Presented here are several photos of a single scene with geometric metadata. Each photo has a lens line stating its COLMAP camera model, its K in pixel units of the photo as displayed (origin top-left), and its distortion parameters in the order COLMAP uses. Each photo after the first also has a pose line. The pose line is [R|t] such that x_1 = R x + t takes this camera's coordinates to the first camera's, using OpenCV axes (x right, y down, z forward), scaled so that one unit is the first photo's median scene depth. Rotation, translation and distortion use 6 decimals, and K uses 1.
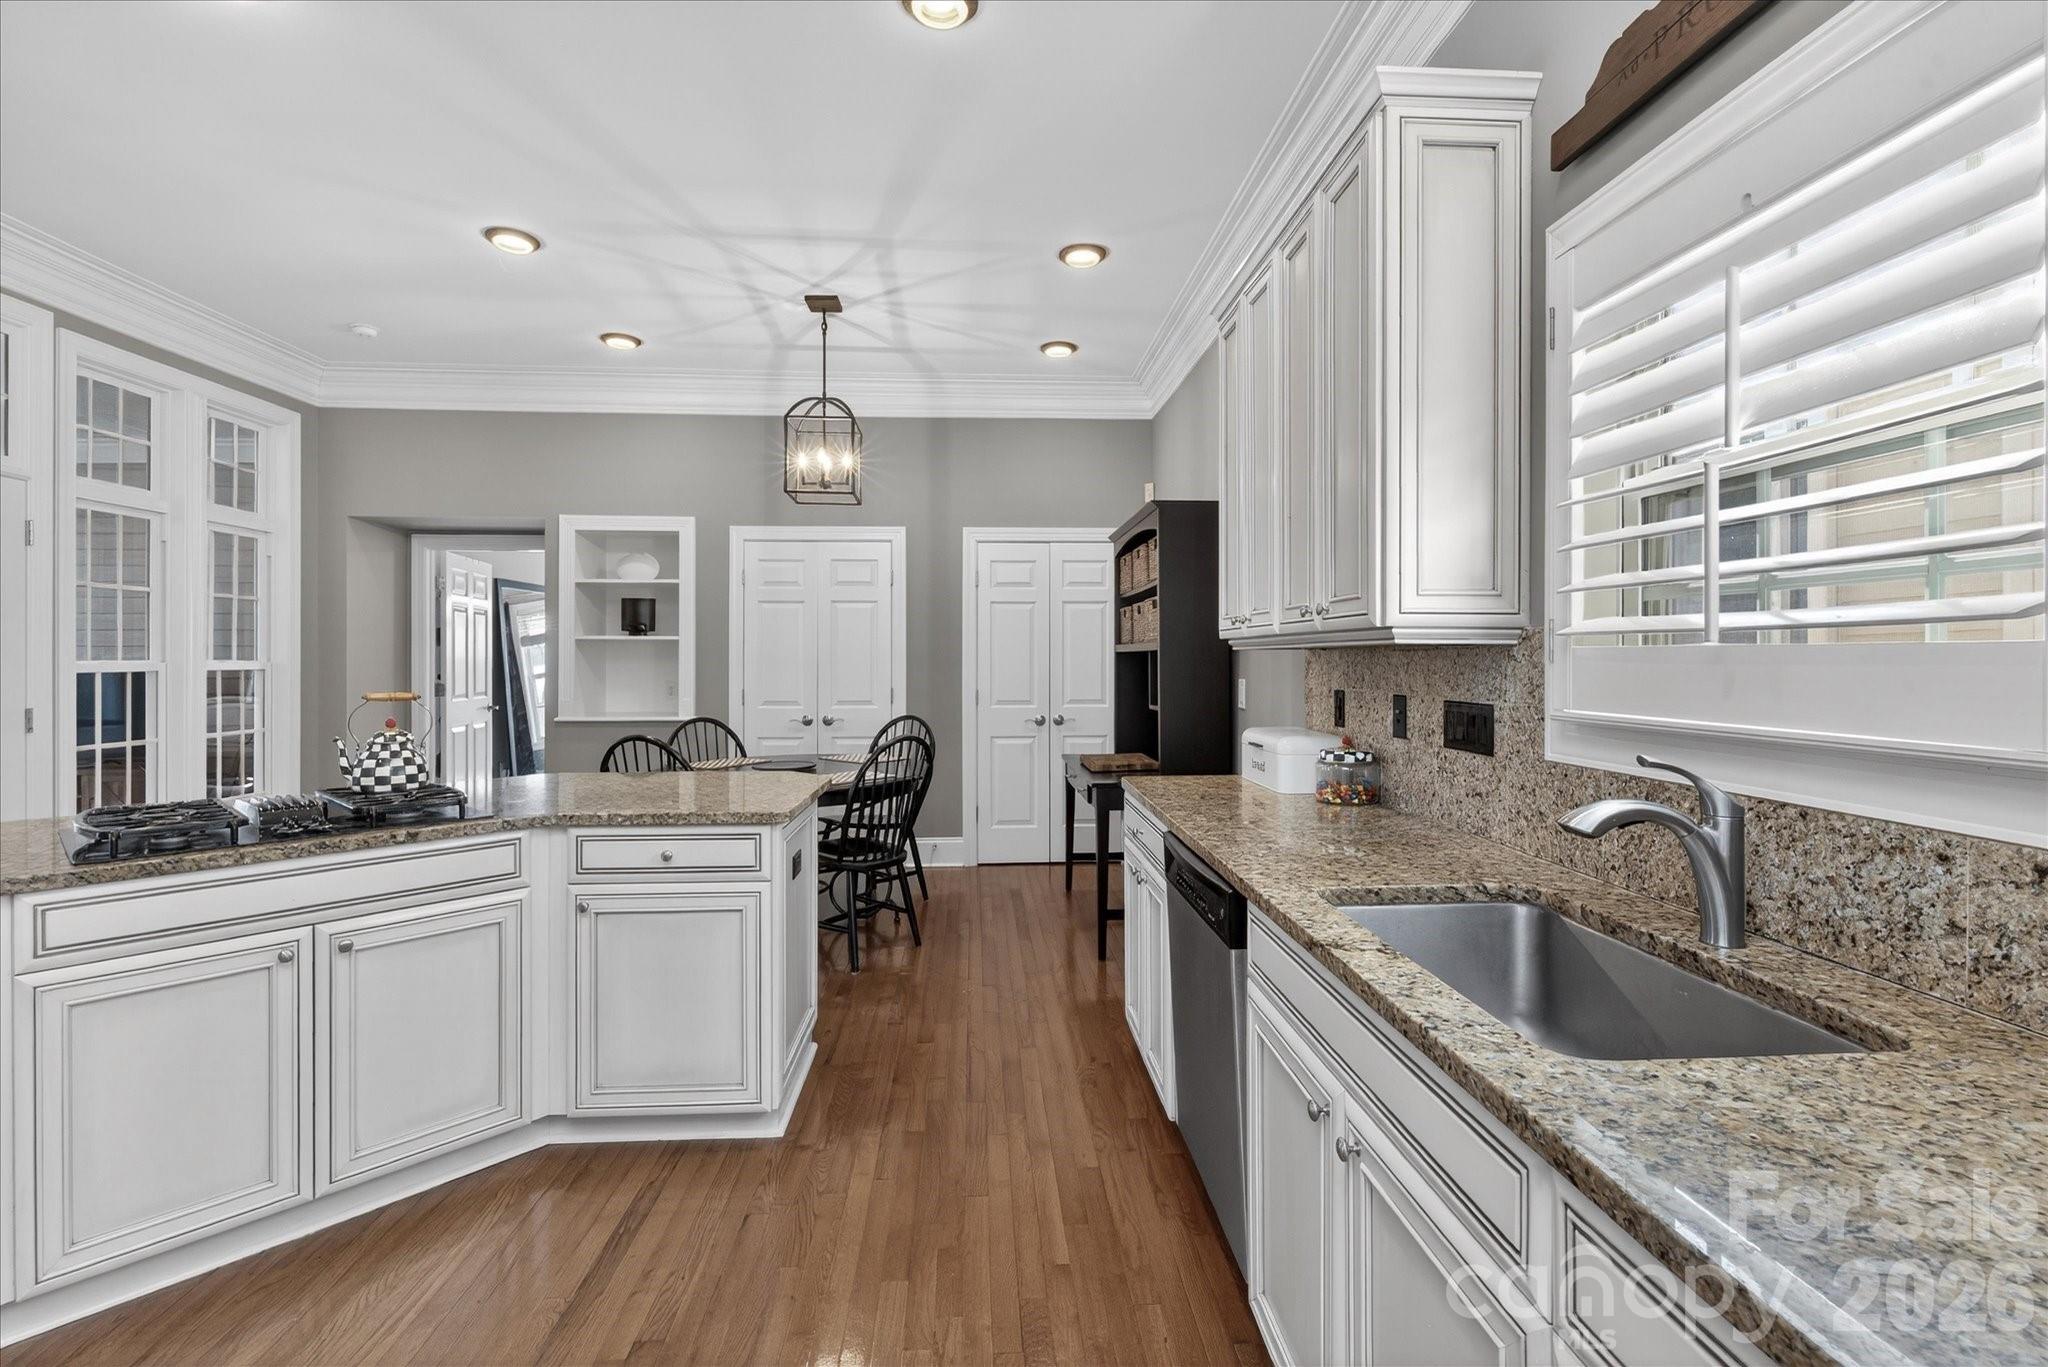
lens RADIAL K [[930.0, 0, 1028.4], [0, 930.0, 658.5], [0, 0, 1]] dist [-0.001289, -0.000047]
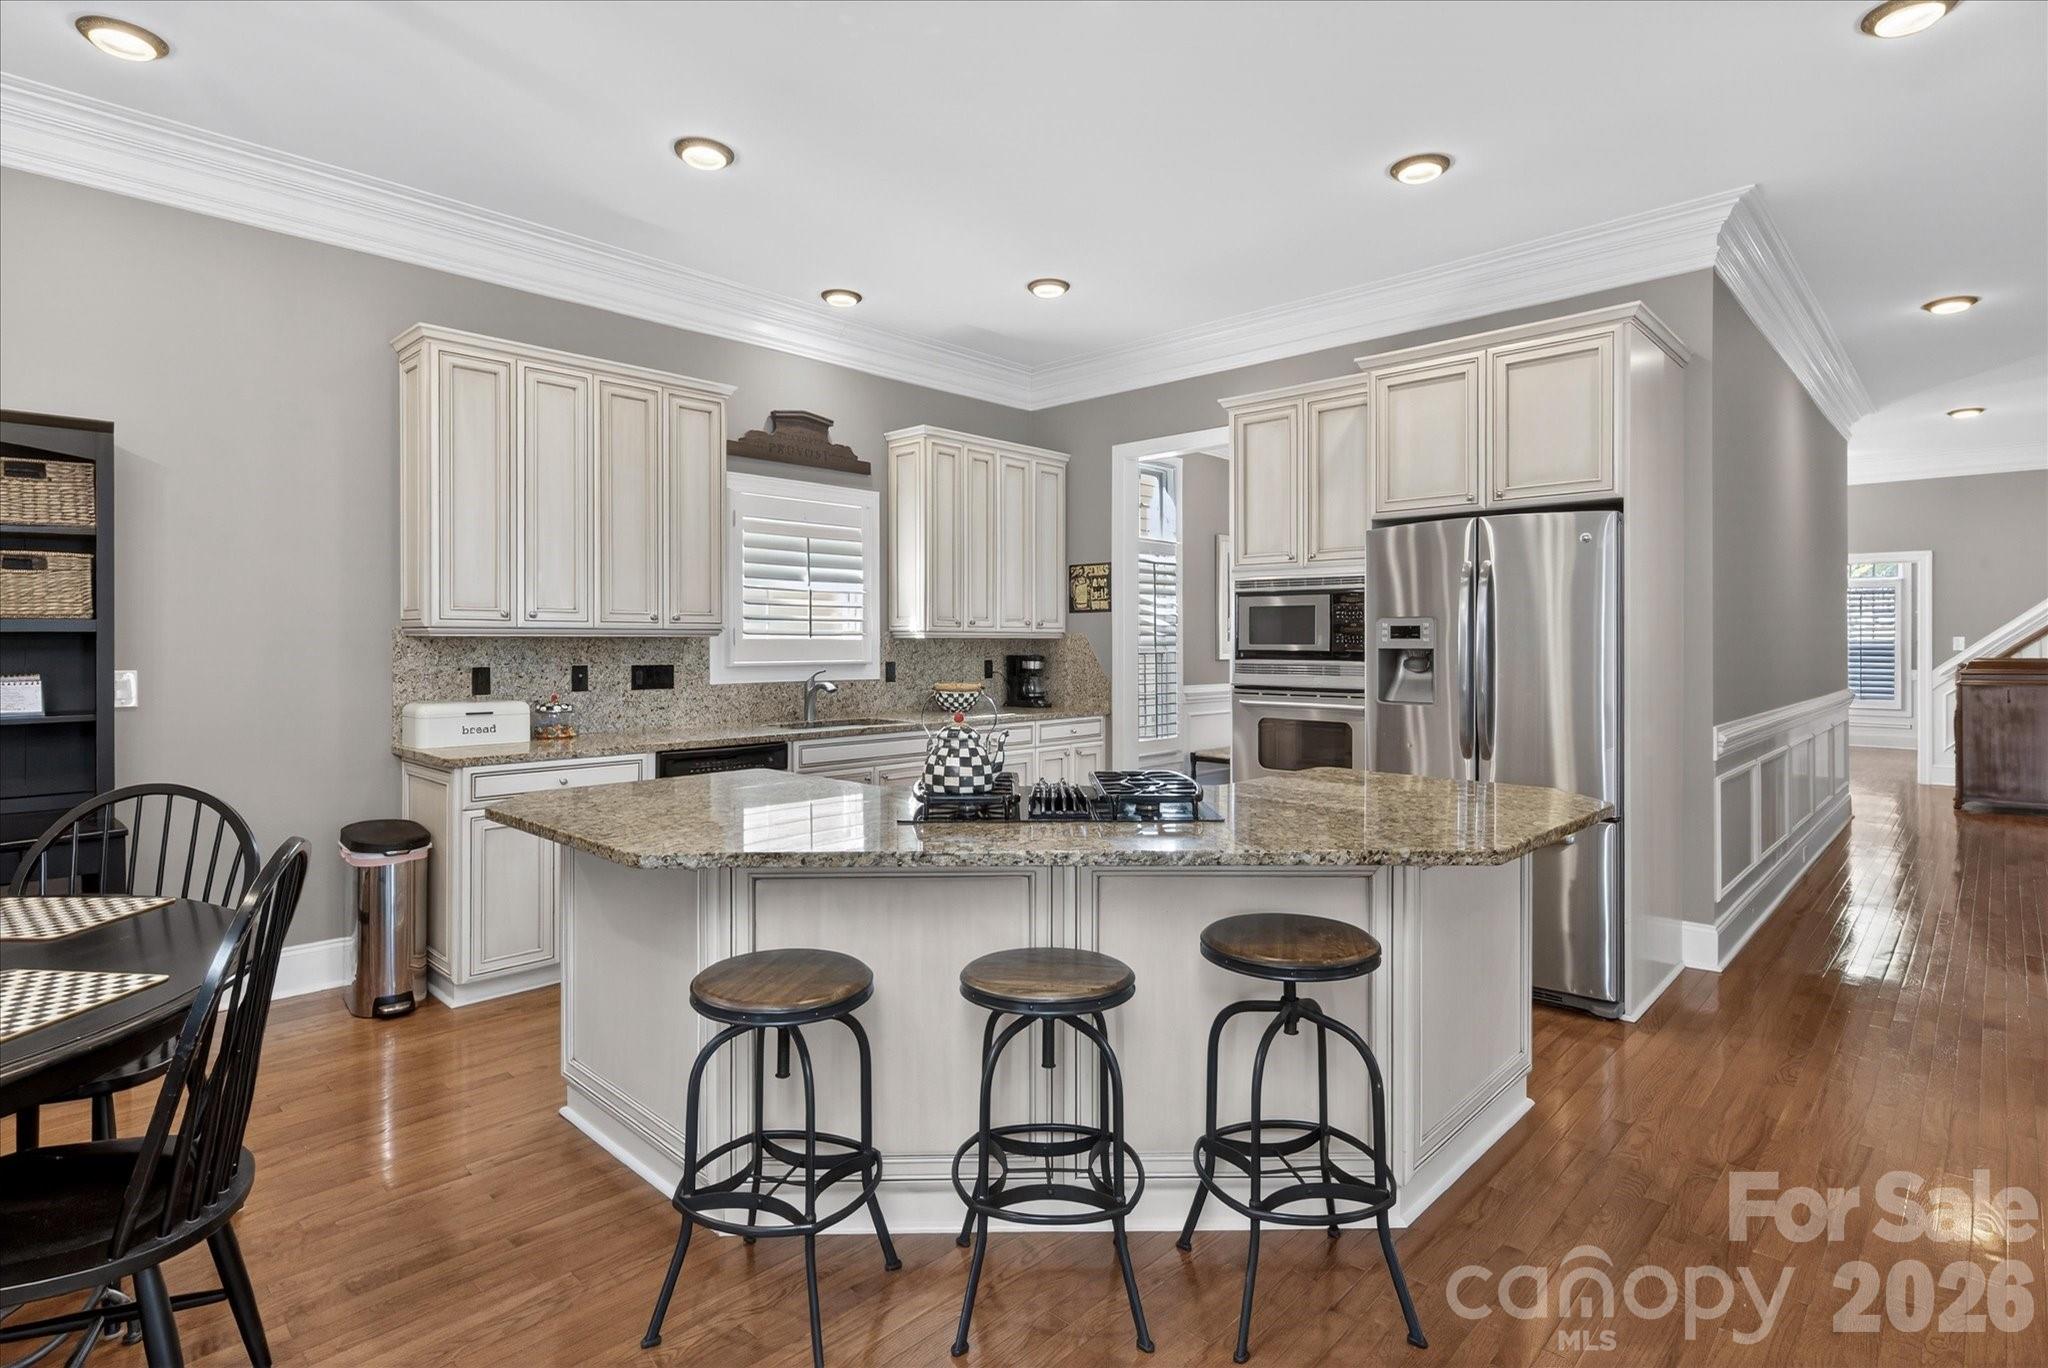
lens RADIAL K [[1021.8, 0, 1022.2], [0, 1021.8, 646.8], [0, 0, 1]] dist [0.002213, 0.000275]
pose [[-0.683117, -0.002209, 0.730305, -0.857913], [0.001683, 0.999988, 0.004599, -0.001000], [-0.730307, 0.004371, -0.683106, 0.966463]]
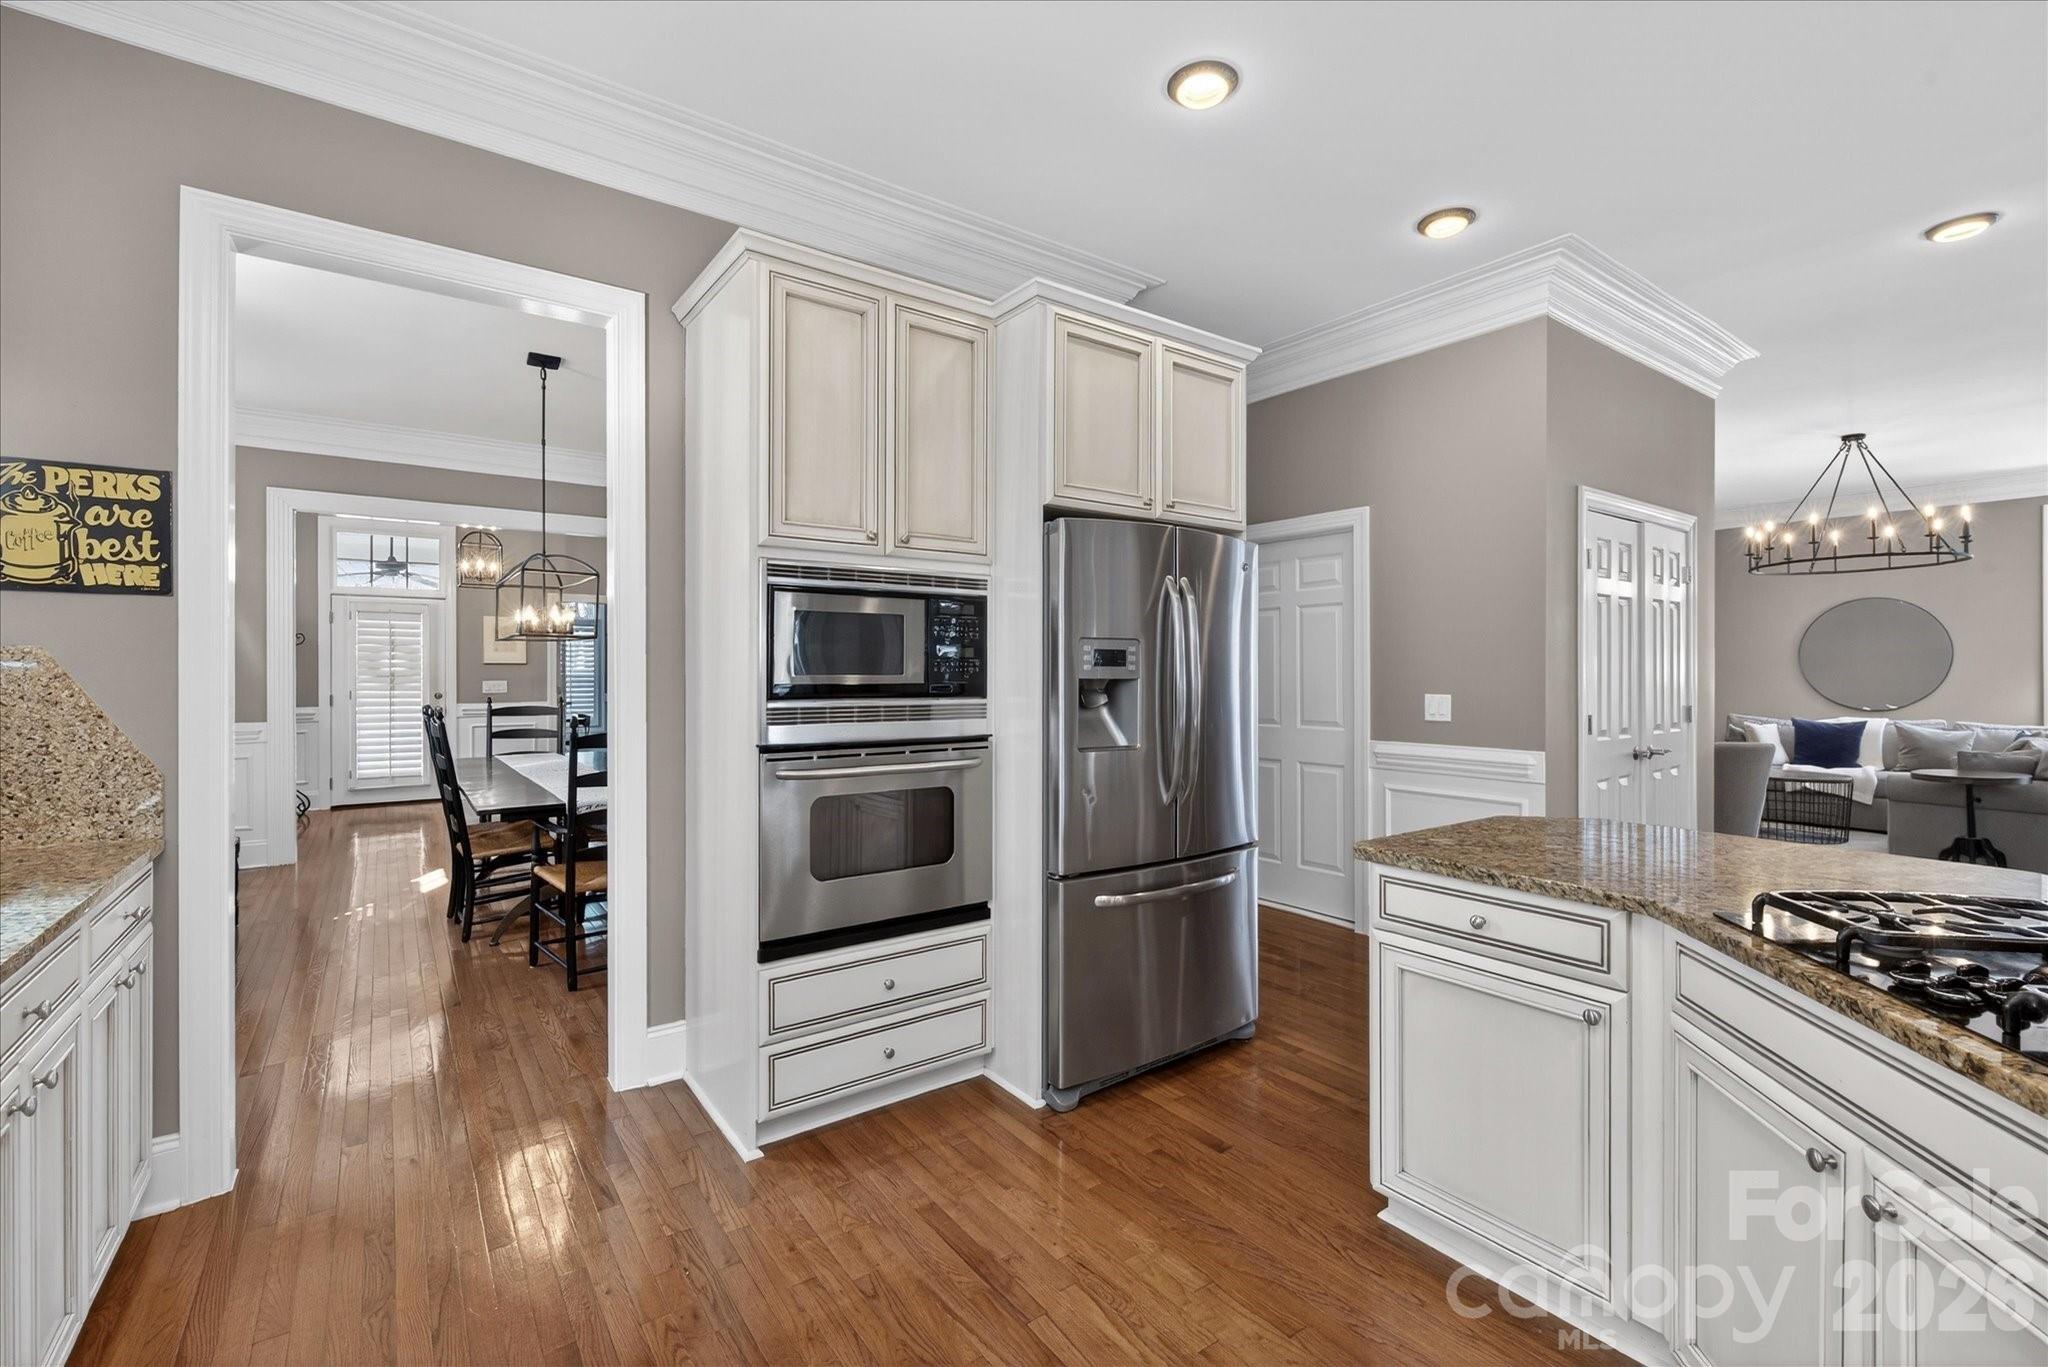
lens RADIAL K [[887.5, 0, 1024.5], [0, 887.5, 669.3], [0, 0, 1]] dist [0.000178, 0.000176]
pose [[-0.841816, 0.000062, -0.539764, -0.023639], [0.000393, 1.000000, -0.000498, -0.001016], [0.539764, -0.000632, -0.841816, 0.574391]]
